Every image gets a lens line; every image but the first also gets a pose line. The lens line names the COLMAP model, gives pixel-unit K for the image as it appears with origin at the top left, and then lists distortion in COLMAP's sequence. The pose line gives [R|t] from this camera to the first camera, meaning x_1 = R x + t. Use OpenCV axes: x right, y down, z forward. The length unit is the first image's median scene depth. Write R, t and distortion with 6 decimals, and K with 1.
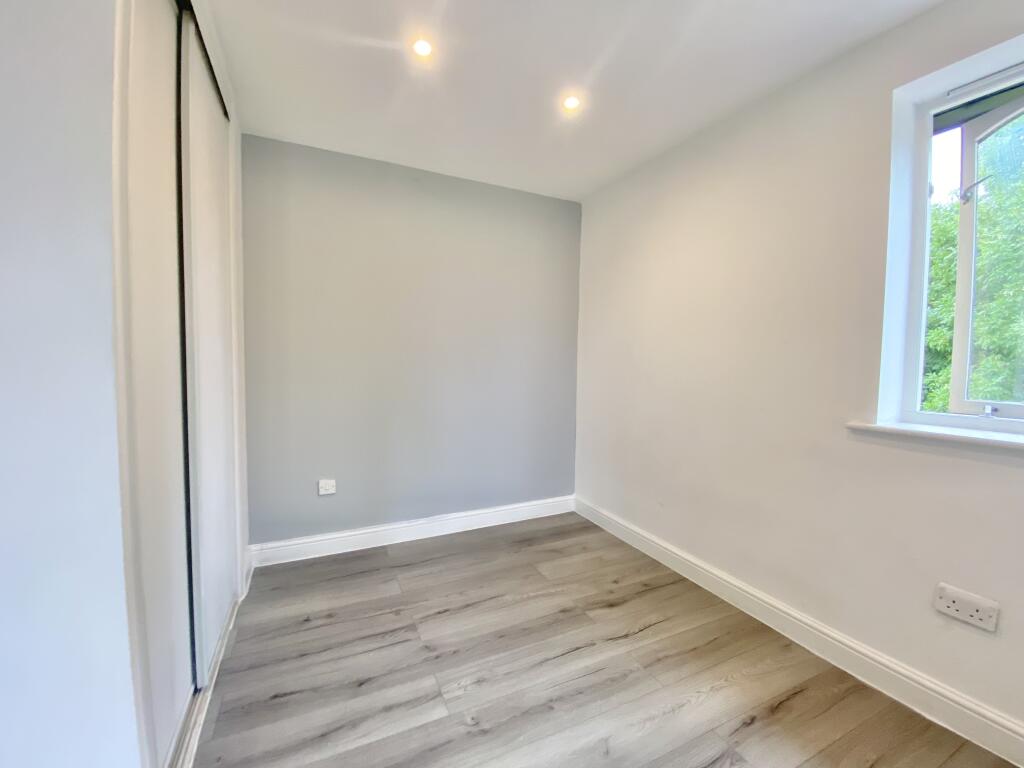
lens RADIAL K [[419.2, 0, 512.8], [0, 419.2, 377.0], [0, 0, 1]] dist [-0.027748, -0.002622]
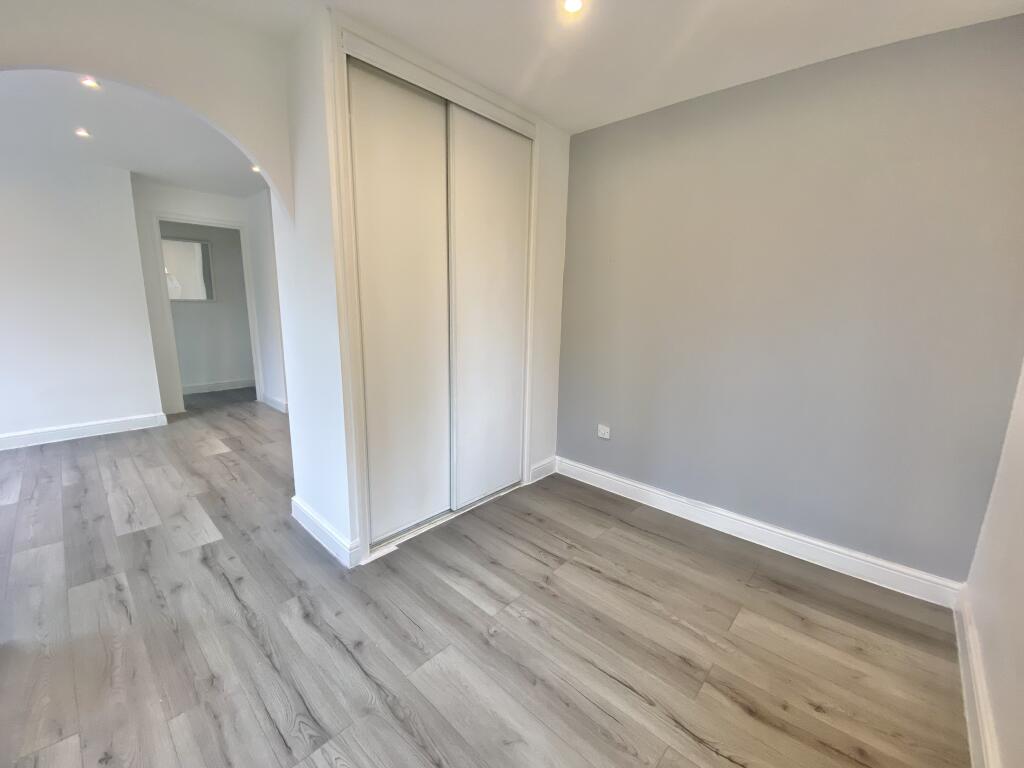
lens RADIAL K [[419.2, 0, 516.0], [0, 419.2, 379.3], [0, 0, 1]] dist [-0.027748, -0.002622]
pose [[0.381595, 0.178475, -0.906935, 0.635525], [-0.070842, 0.983943, 0.163823, -0.068487], [0.921611, 0.001735, 0.388112, 0.414199]]
